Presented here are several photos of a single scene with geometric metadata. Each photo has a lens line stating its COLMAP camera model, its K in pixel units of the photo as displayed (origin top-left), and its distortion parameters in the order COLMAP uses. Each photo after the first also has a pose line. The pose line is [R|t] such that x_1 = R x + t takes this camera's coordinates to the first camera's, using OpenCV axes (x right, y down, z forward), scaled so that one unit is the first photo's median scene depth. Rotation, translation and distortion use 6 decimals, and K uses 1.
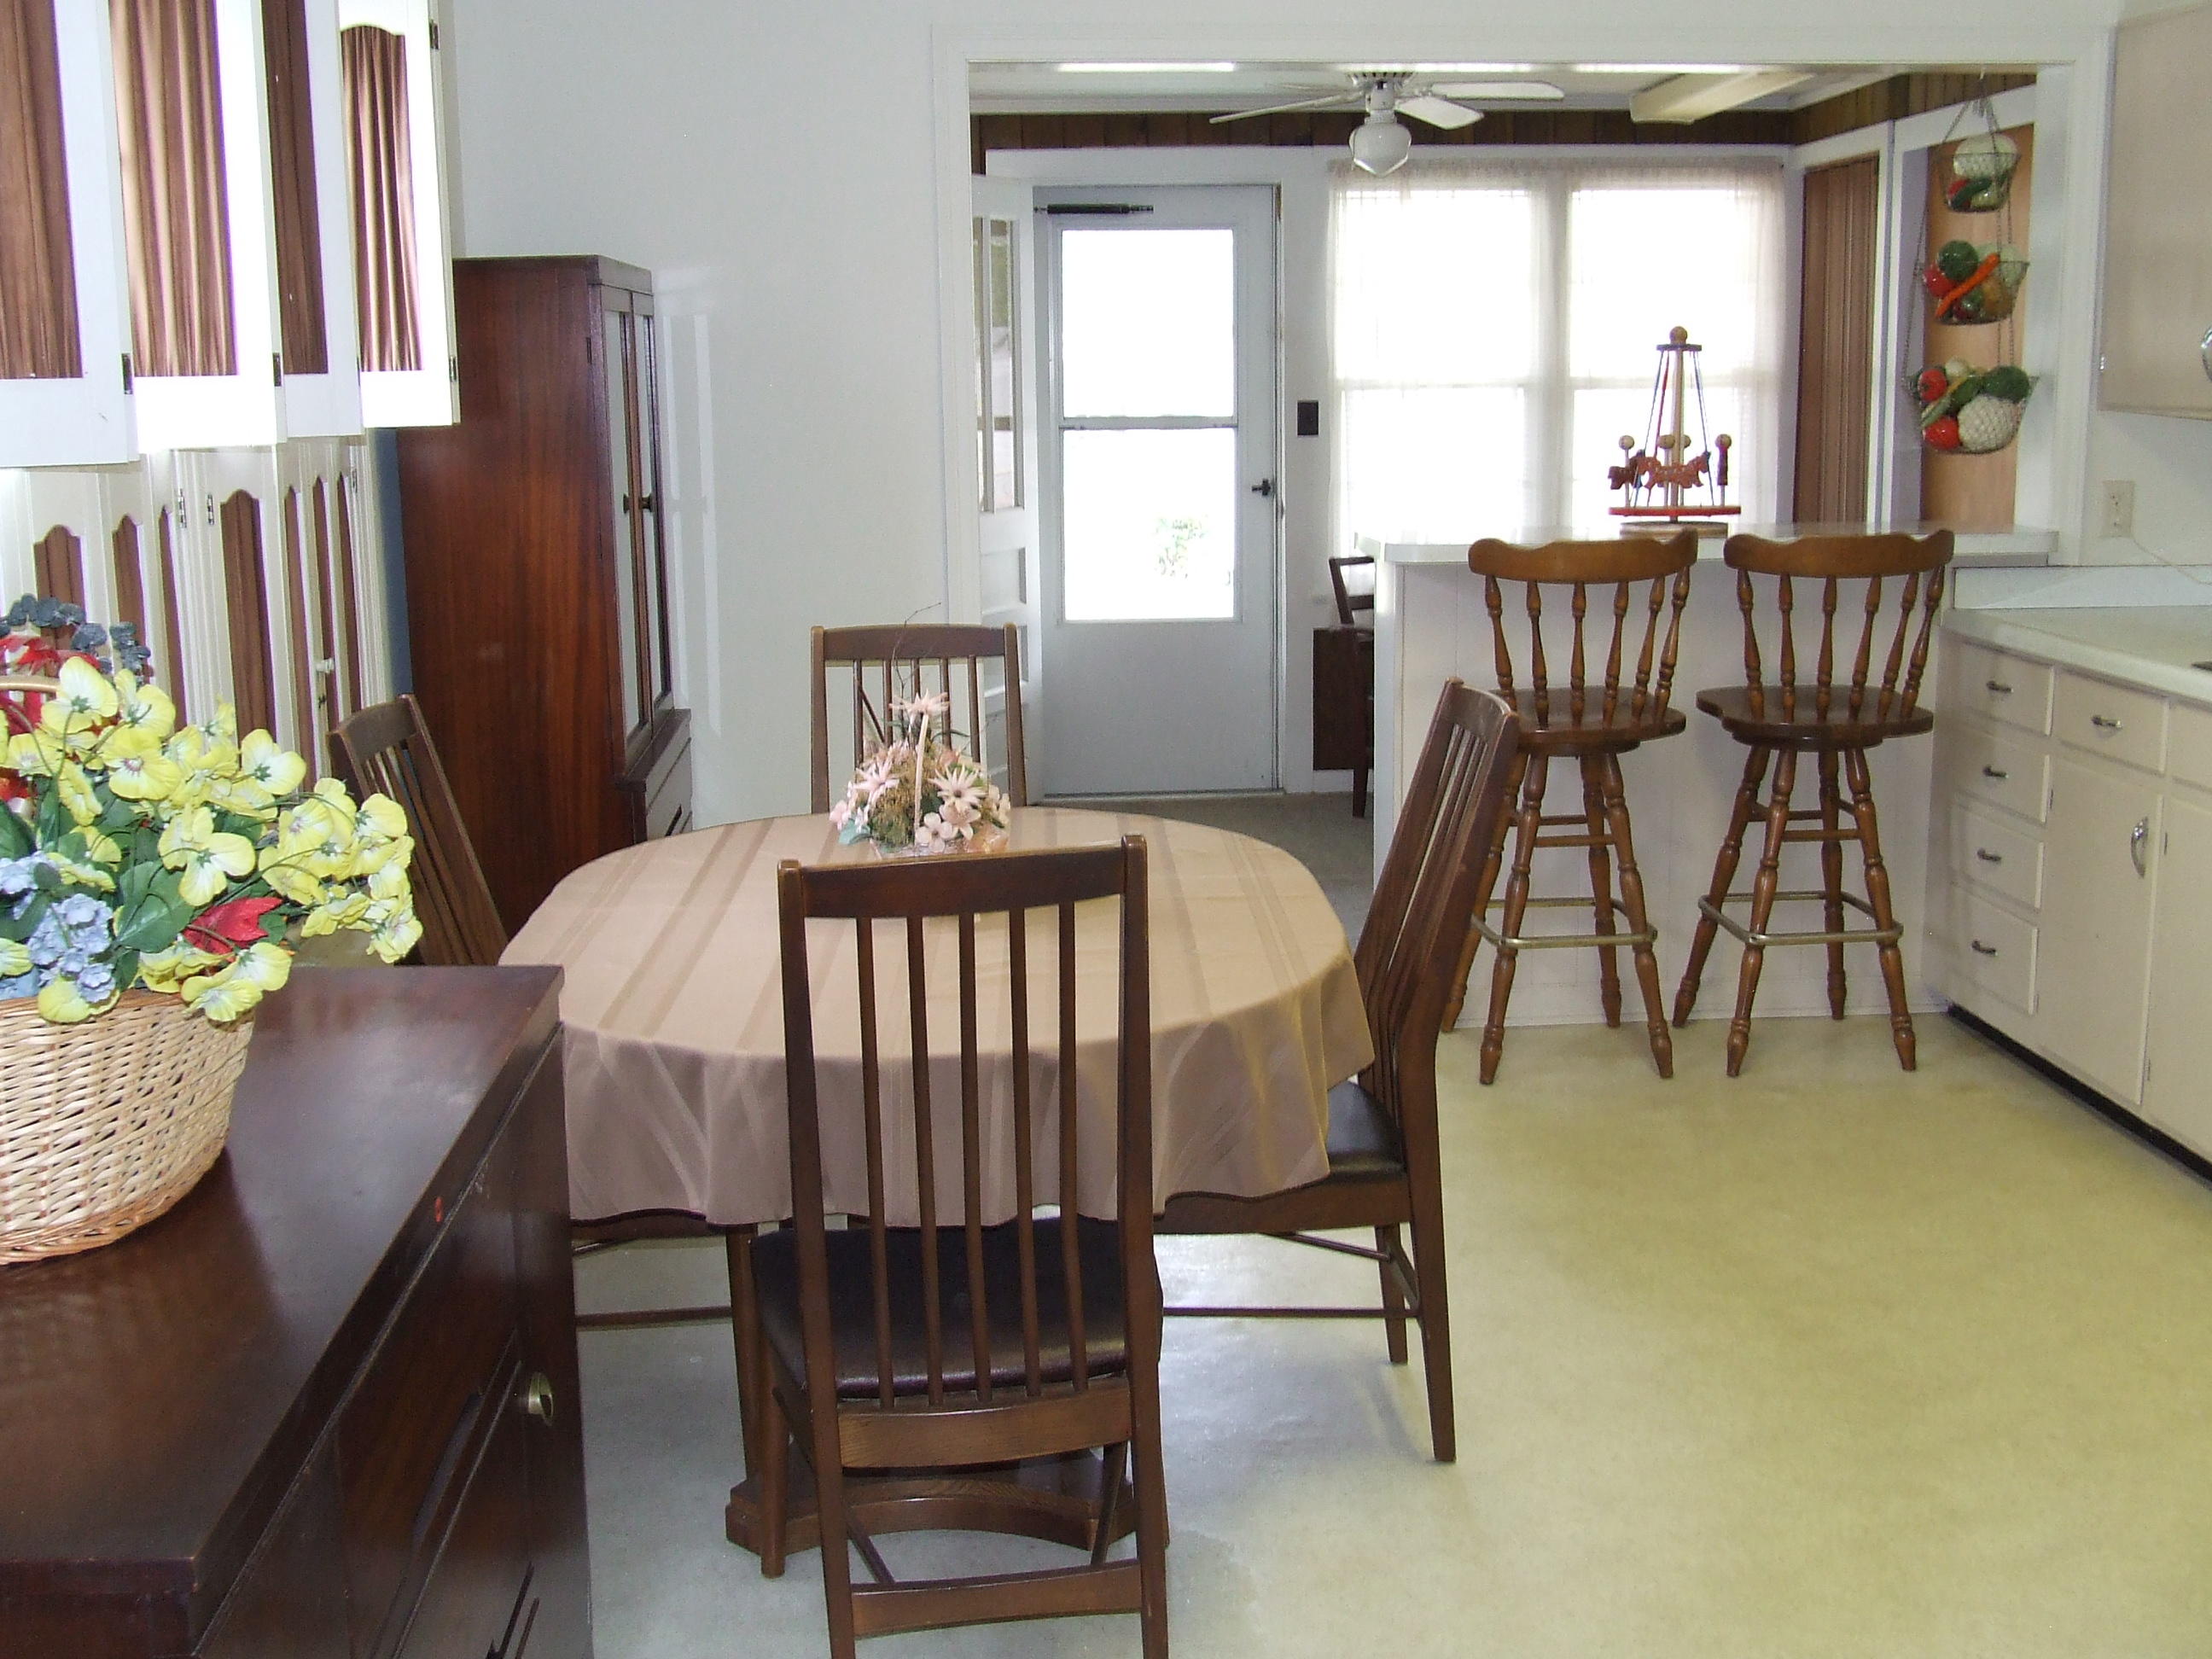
lens RADIAL K [[2493.1, 0, 1106.0], [0, 2493.1, 829.5], [0, 0, 1]] dist [-0.128639, 0.437442]
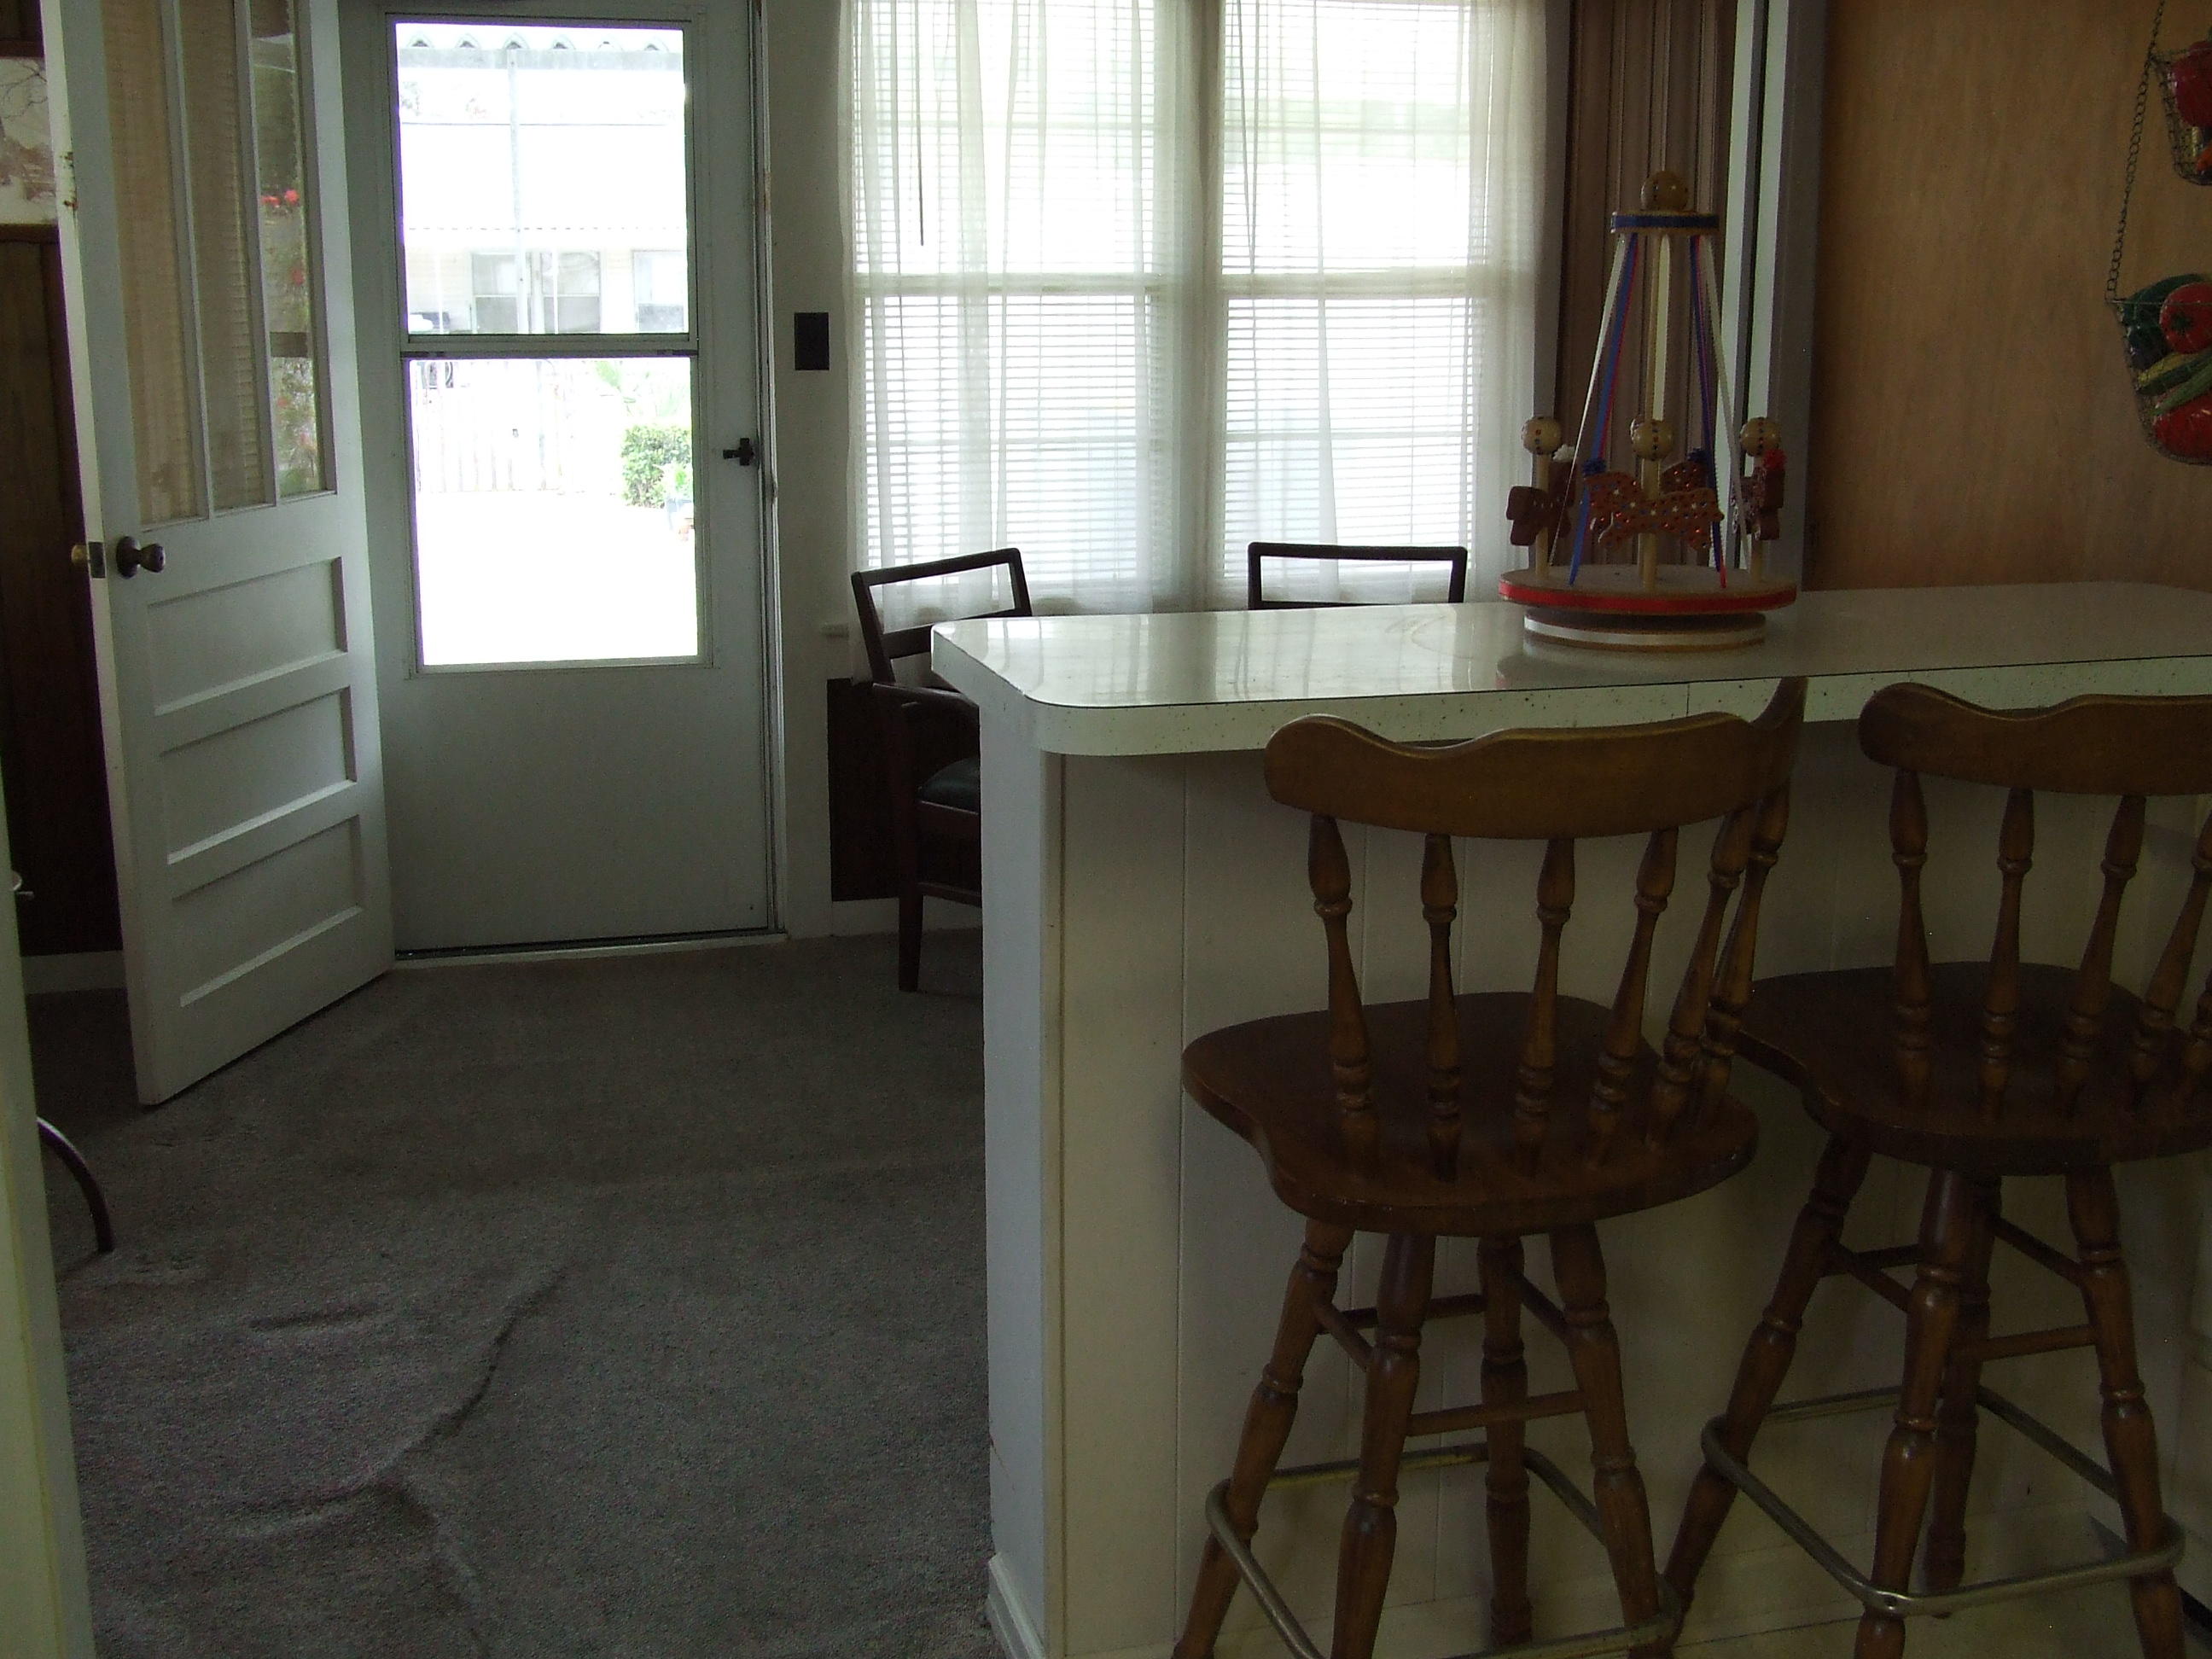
lens RADIAL K [[2493.1, 0, 1106.0], [0, 2493.1, 829.5], [0, 0, 1]] dist [-0.128639, 0.437442]
pose [[0.979892, -0.027411, 0.197639, 0.028120], [0.019110, 0.998858, 0.043791, -0.070208], [-0.198614, -0.039133, 0.979296, 0.379735]]
